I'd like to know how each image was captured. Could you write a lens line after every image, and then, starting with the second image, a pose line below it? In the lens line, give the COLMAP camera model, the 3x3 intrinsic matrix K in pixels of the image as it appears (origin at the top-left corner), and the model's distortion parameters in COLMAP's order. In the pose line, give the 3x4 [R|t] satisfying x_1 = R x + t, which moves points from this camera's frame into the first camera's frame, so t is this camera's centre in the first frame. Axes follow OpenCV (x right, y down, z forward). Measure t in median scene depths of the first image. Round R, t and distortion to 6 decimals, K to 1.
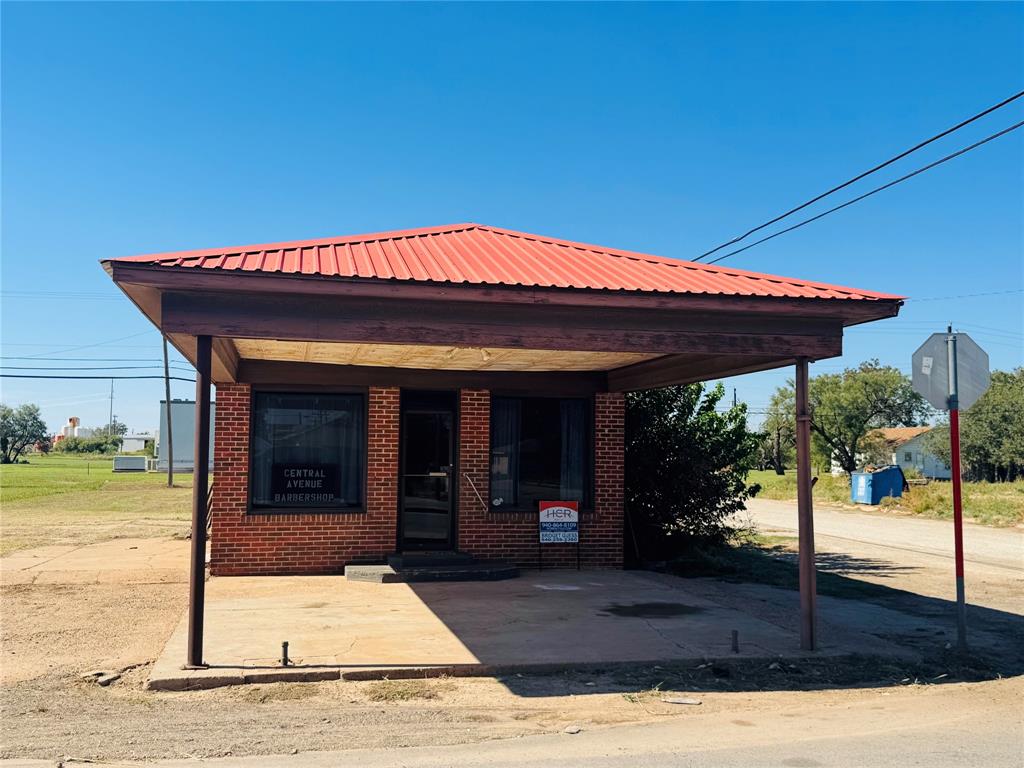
lens RADIAL K [[1039.4, 0, 511.1], [0, 1039.4, 381.9], [0, 0, 1]] dist [0.131198, 0.000000]
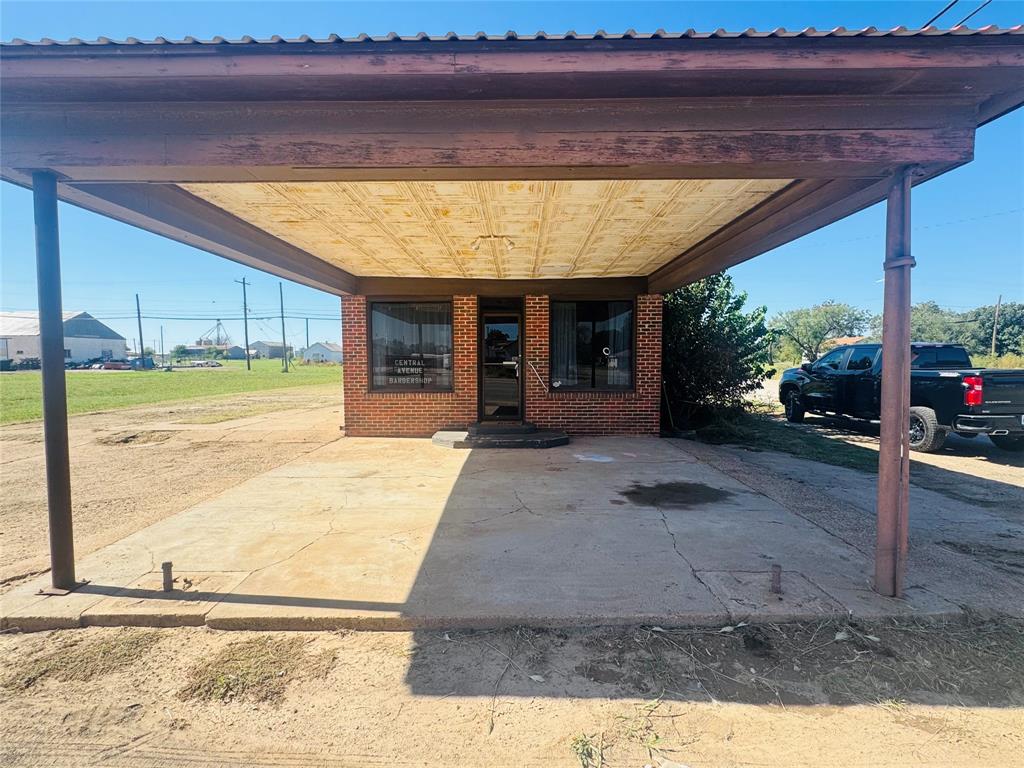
lens RADIAL K [[483.1, 0, 513.8], [0, 483.1, 385.3], [0, 0, 1]] dist [-0.004445, 0.000105]
pose [[0.973054, -0.000133, -0.230579, 0.072778], [0.028620, 0.992336, 0.120209, 0.044459], [0.228795, -0.123569, 0.965600, 0.420122]]
